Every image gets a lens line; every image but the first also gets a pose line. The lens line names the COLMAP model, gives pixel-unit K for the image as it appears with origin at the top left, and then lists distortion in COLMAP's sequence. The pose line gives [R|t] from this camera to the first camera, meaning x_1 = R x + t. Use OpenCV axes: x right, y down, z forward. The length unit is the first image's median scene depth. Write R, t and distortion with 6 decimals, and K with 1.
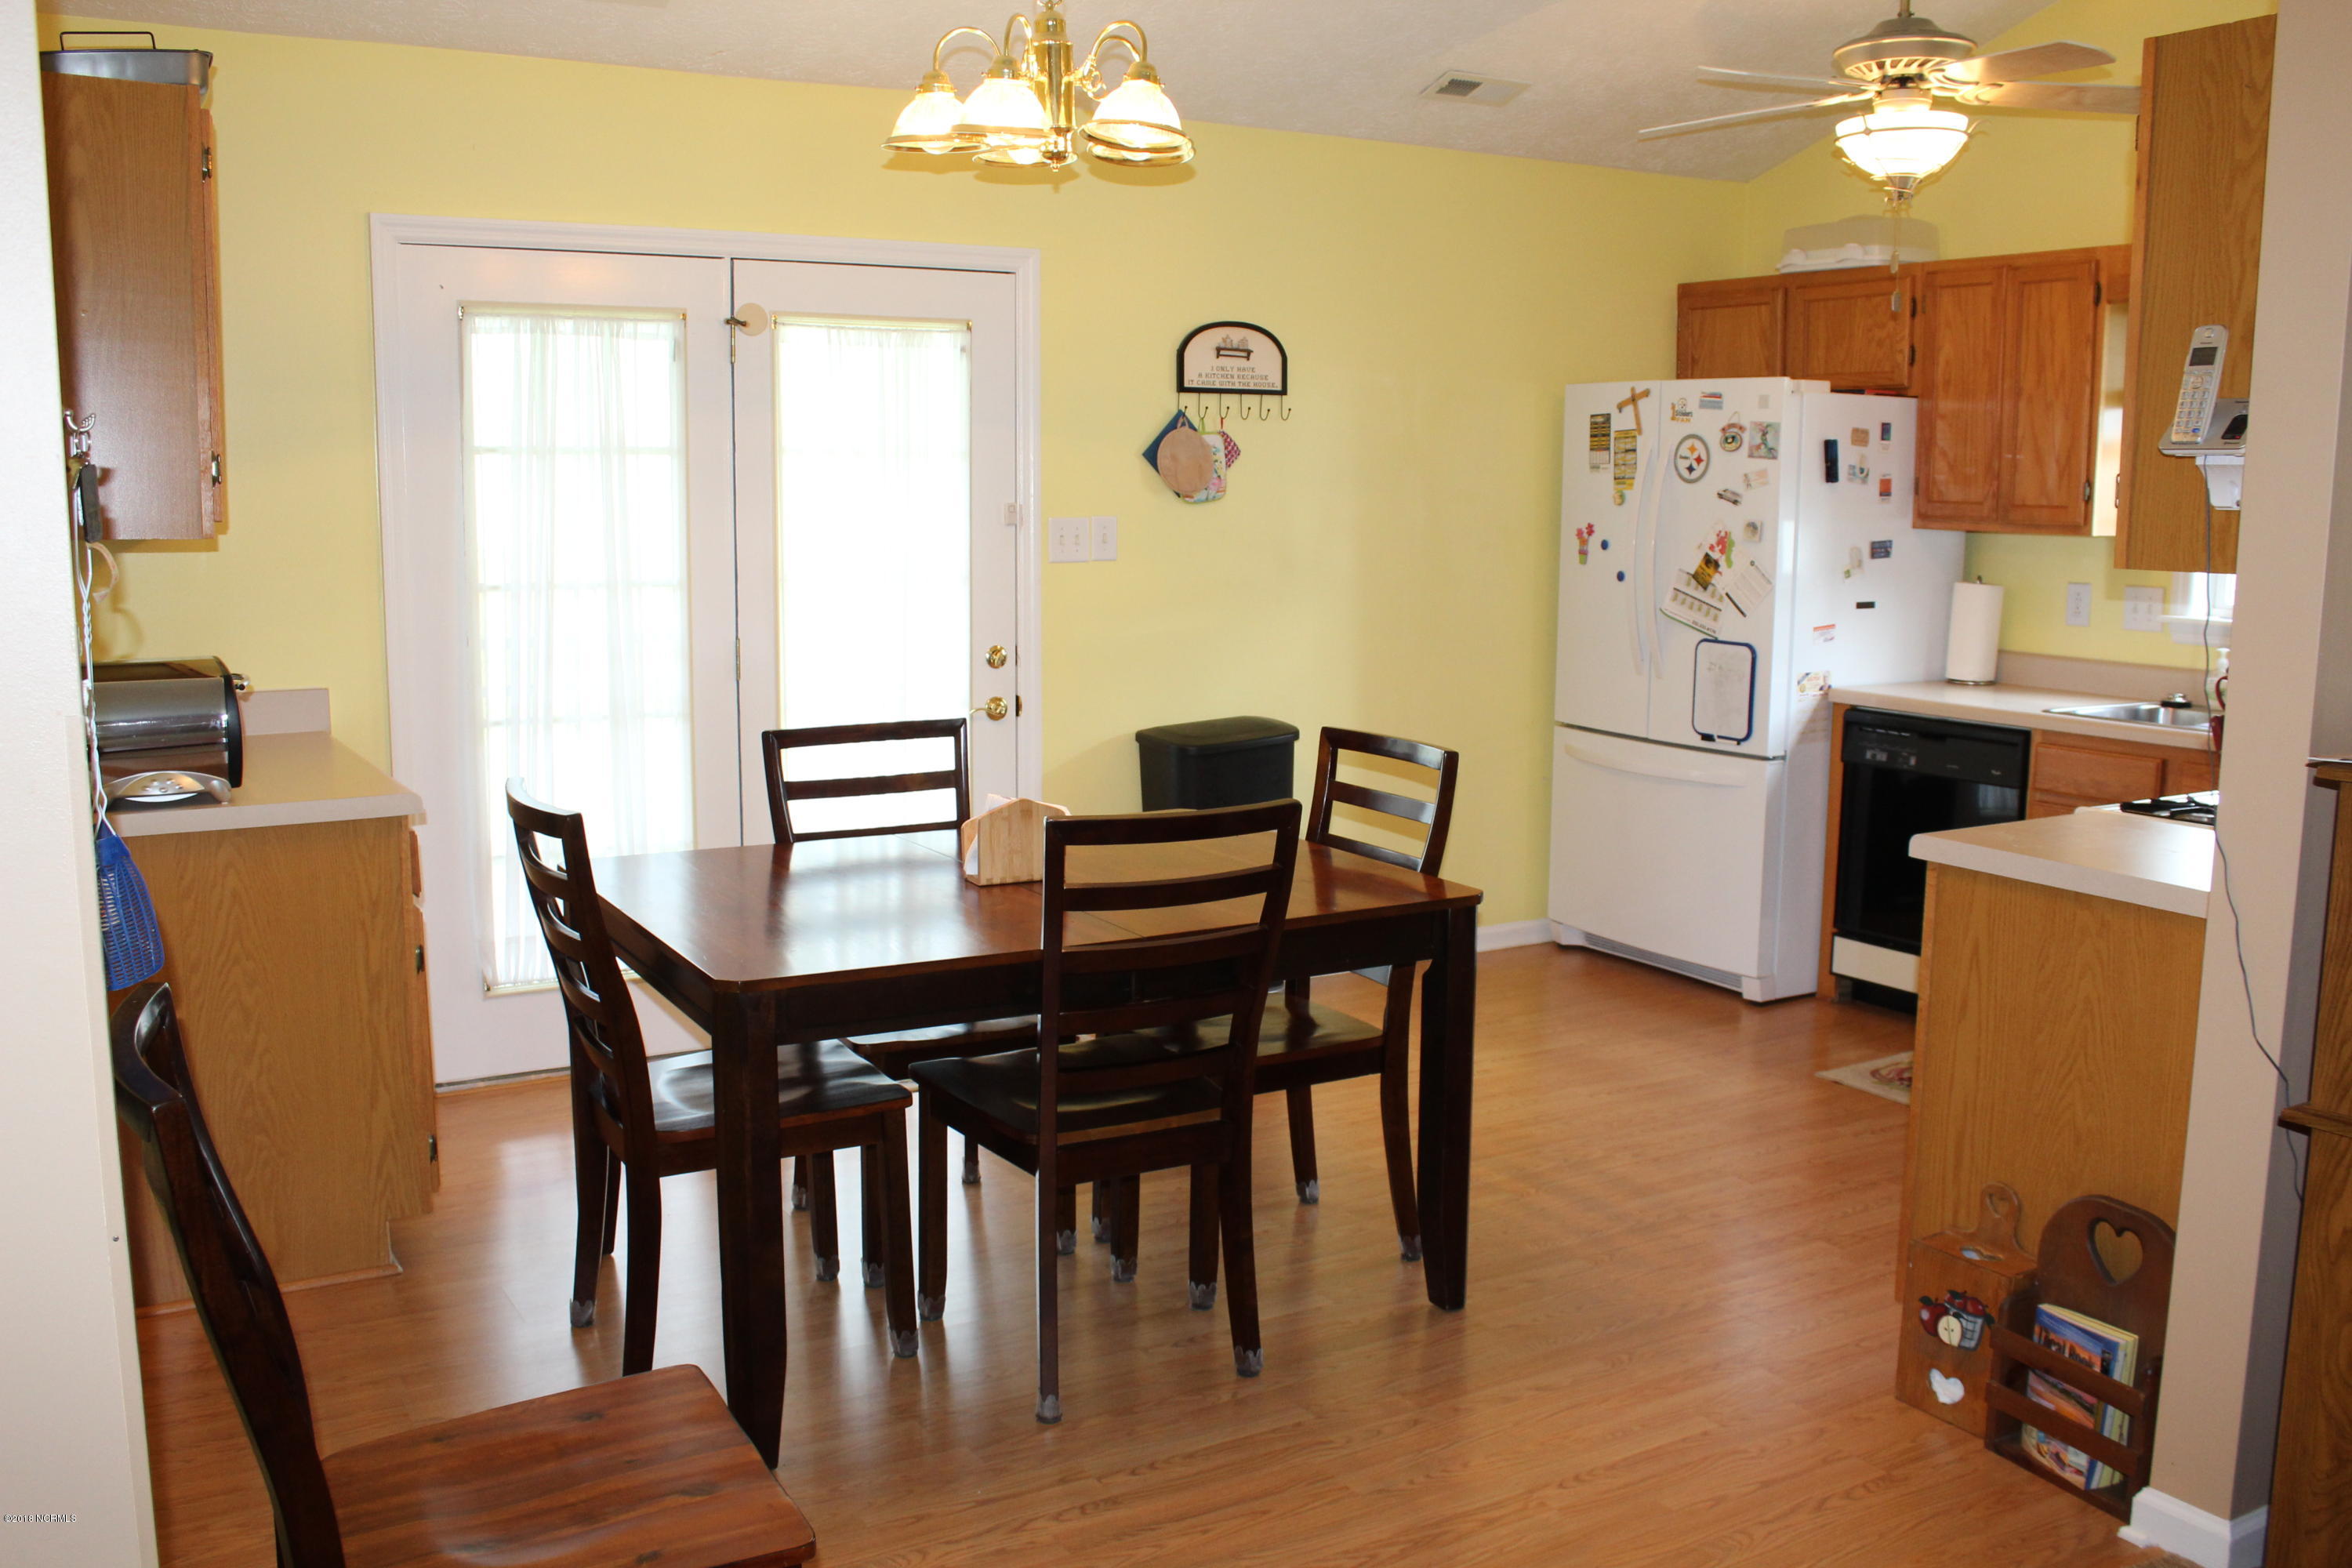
lens RADIAL K [[2086.4, 0, 1184.8], [0, 2086.4, 787.6], [0, 0, 1]] dist [-0.128014, 0.078966]
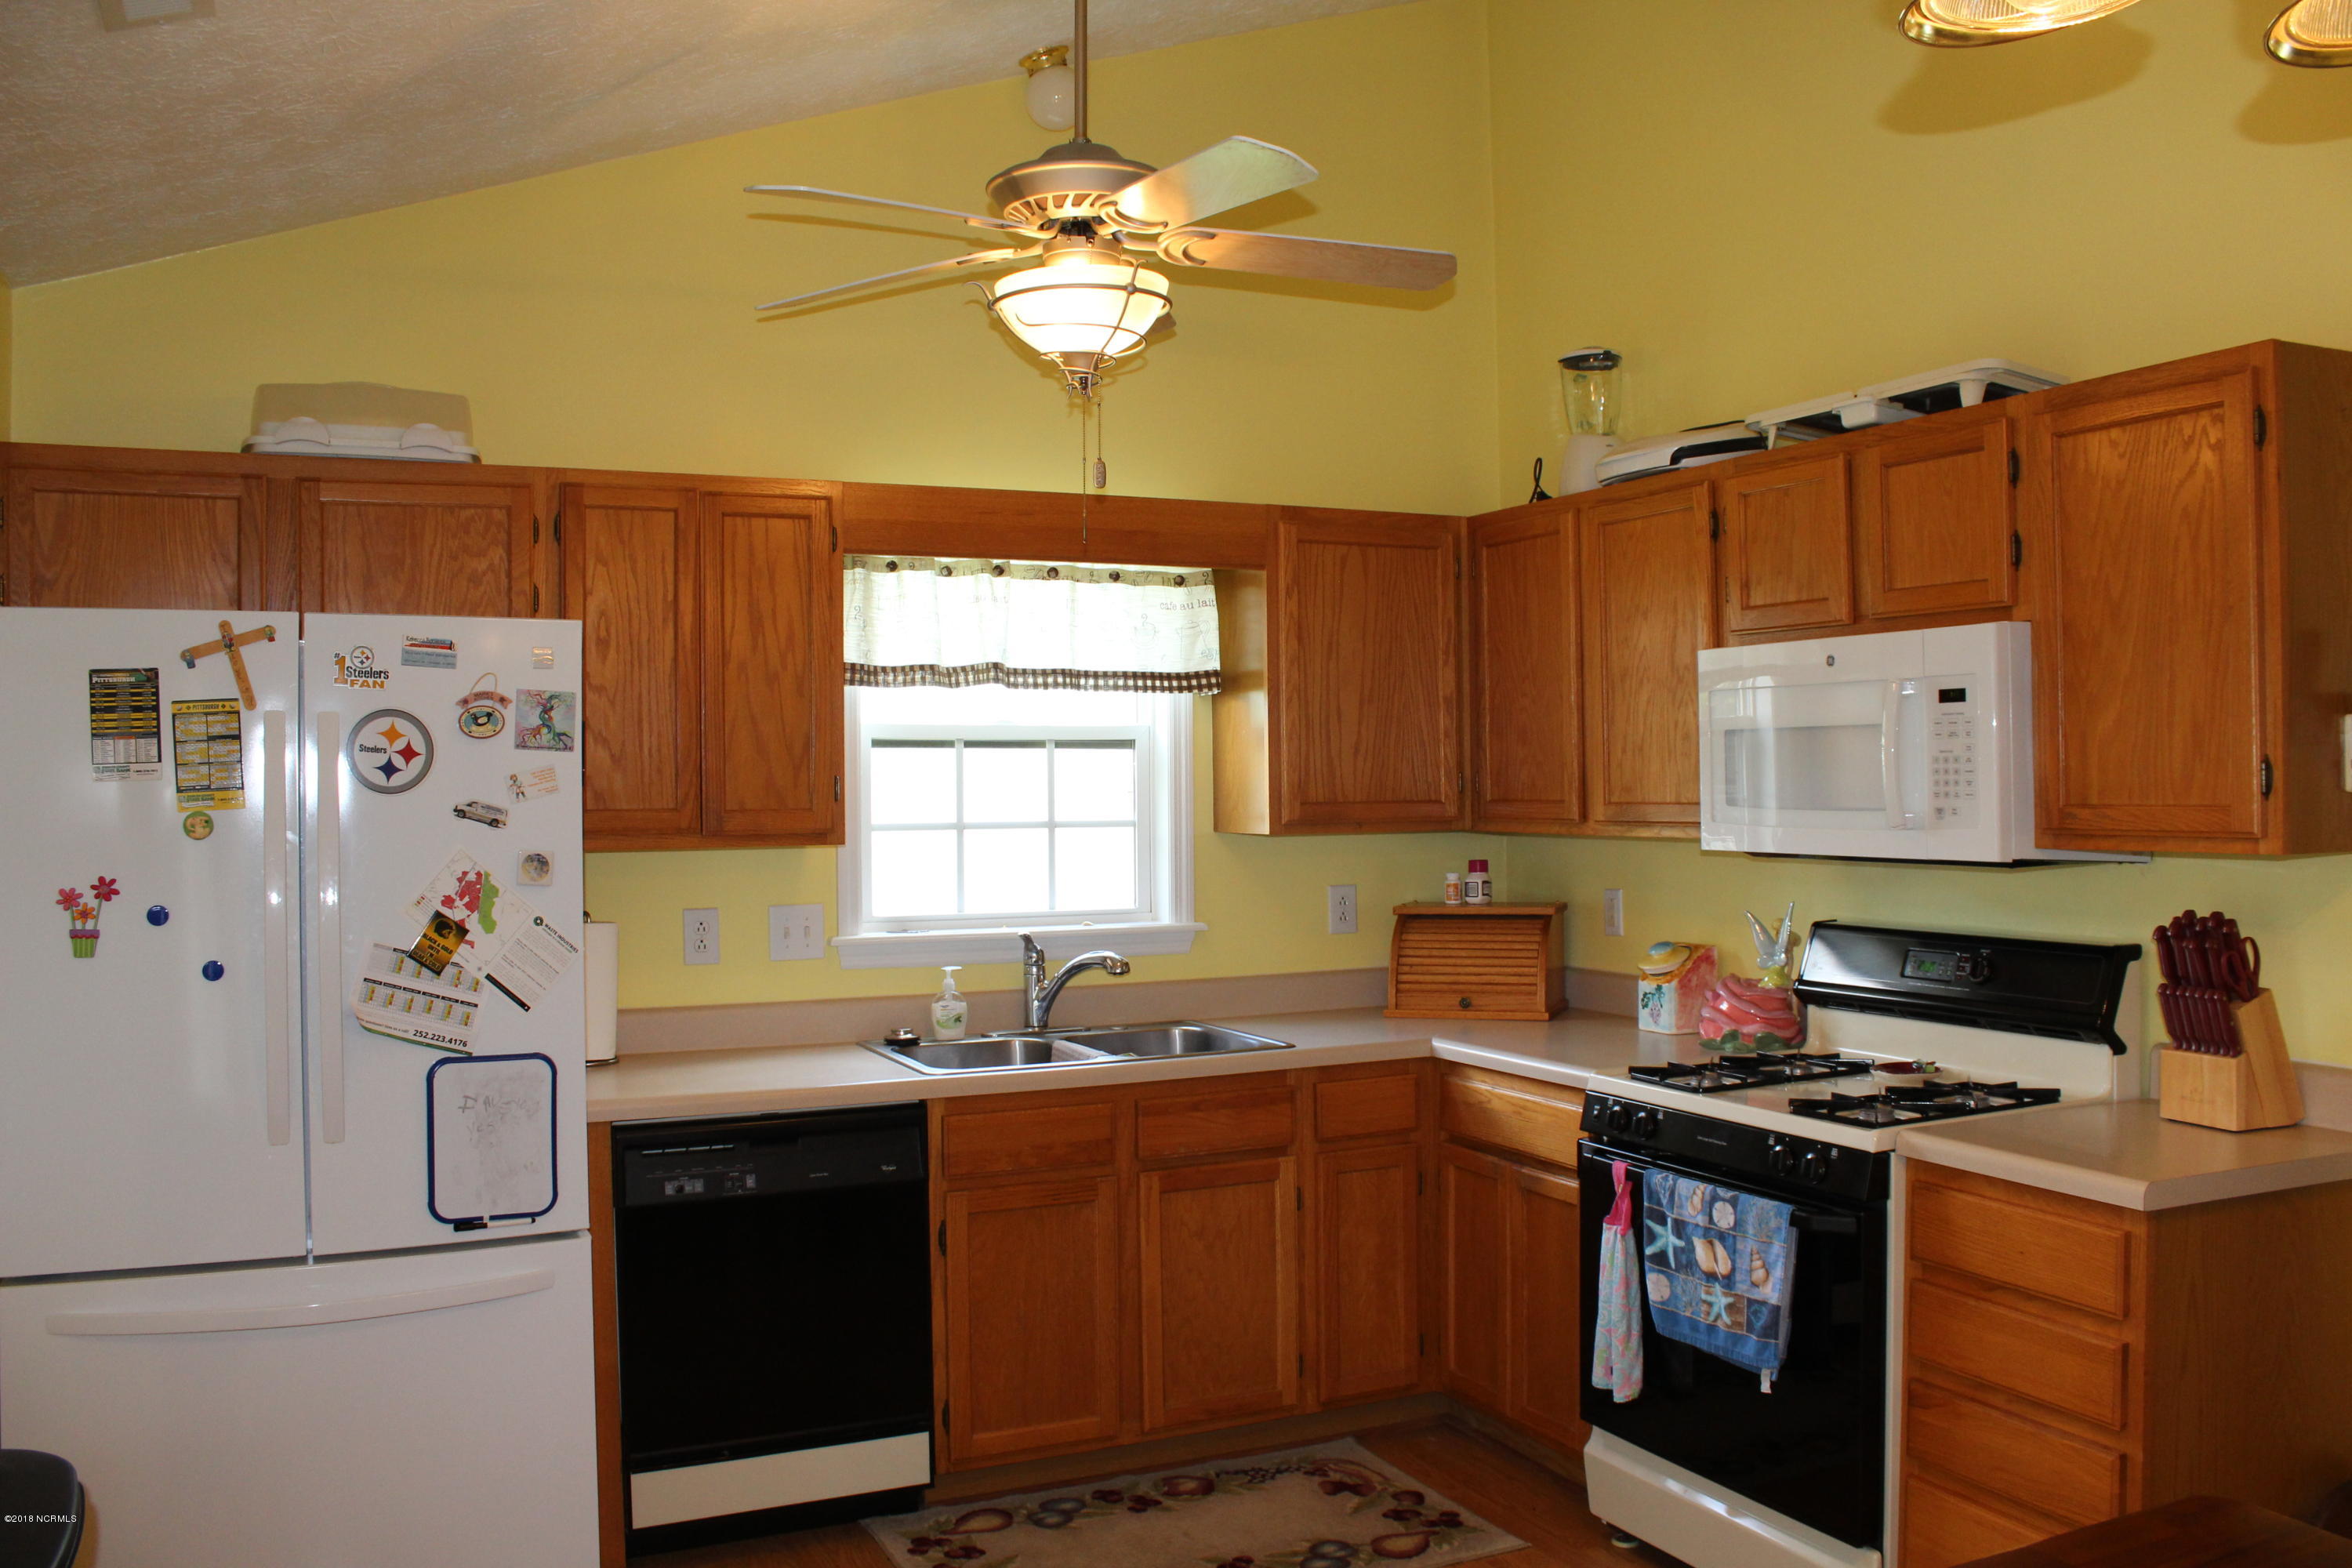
lens RADIAL K [[1934.4, 0, 1177.6], [0, 1934.4, 788.0], [0, 0, 1]] dist [-0.148090, 0.103167]
pose [[0.109354, -0.012584, 0.993923, -0.254993], [0.160427, 0.987034, -0.005154, -0.111826], [-0.980971, 0.160015, 0.109955, 0.732363]]
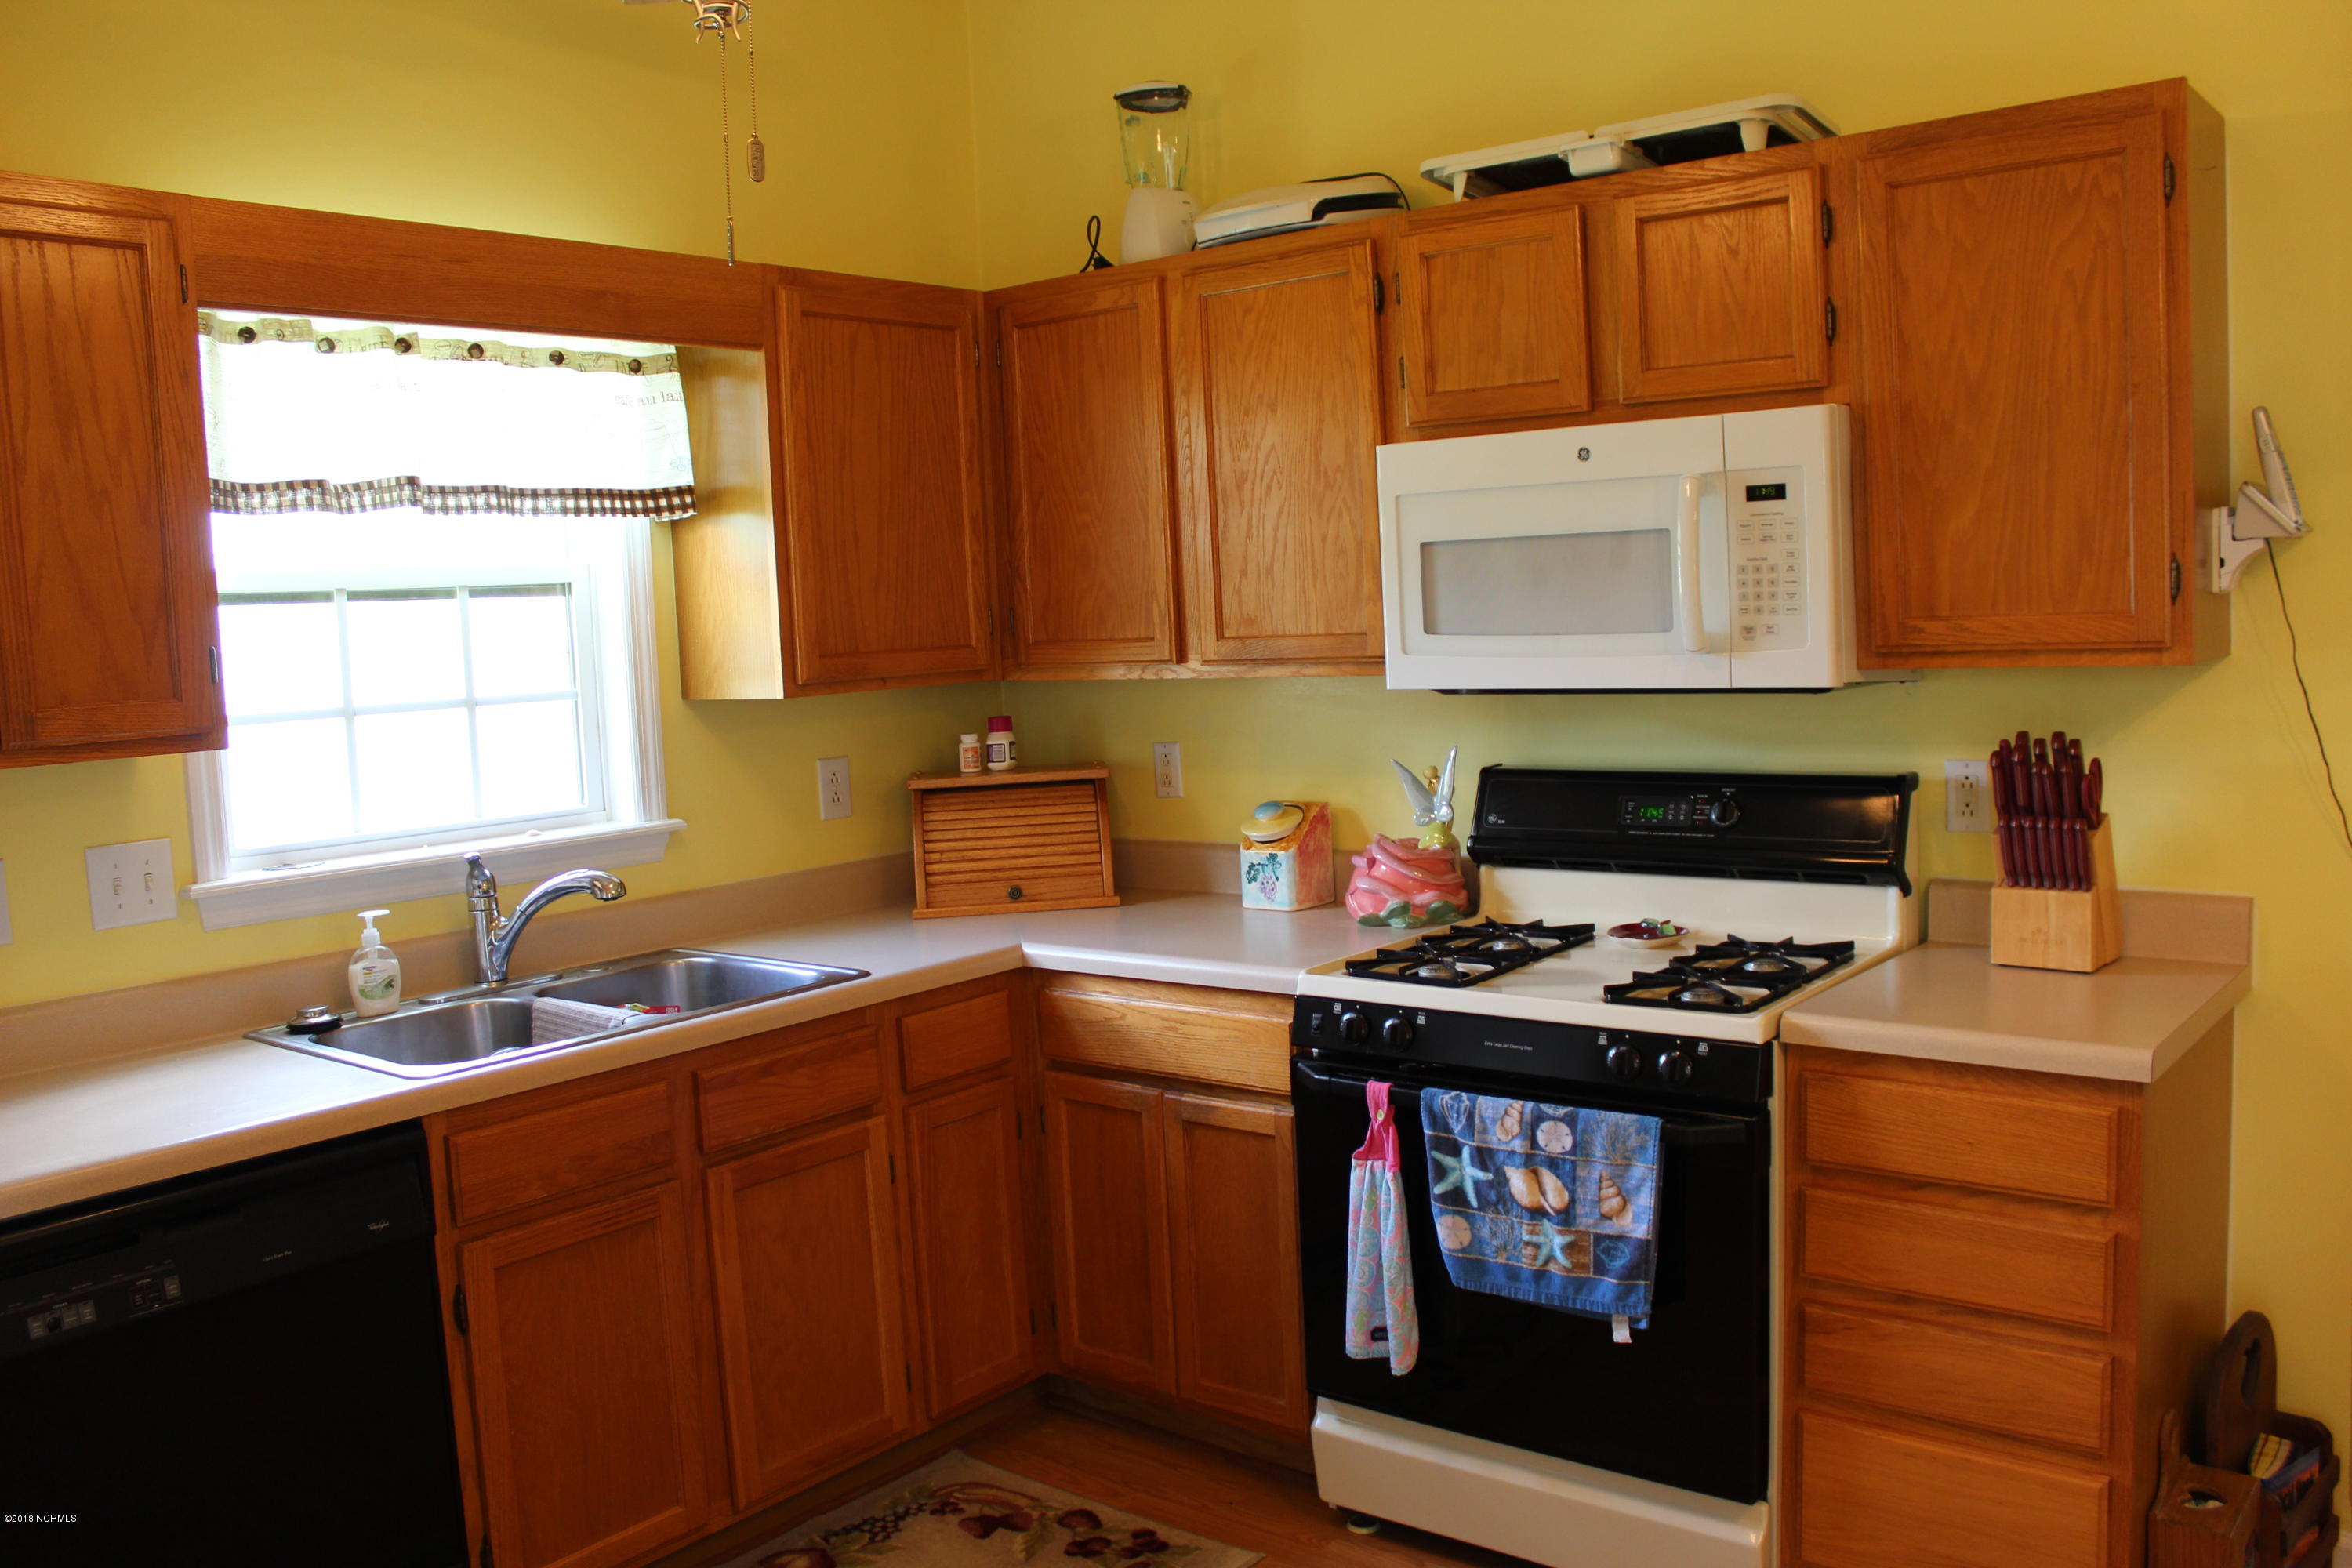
lens RADIAL K [[1934.4, 0, 1174.3], [0, 1934.4, 777.3], [0, 0, 1]] dist [-0.148090, 0.103167]
pose [[-0.339629, -0.076897, 0.937411, -0.080286], [0.183807, 0.972010, 0.146329, -0.131784], [-0.922425, 0.222000, -0.315989, 0.862104]]
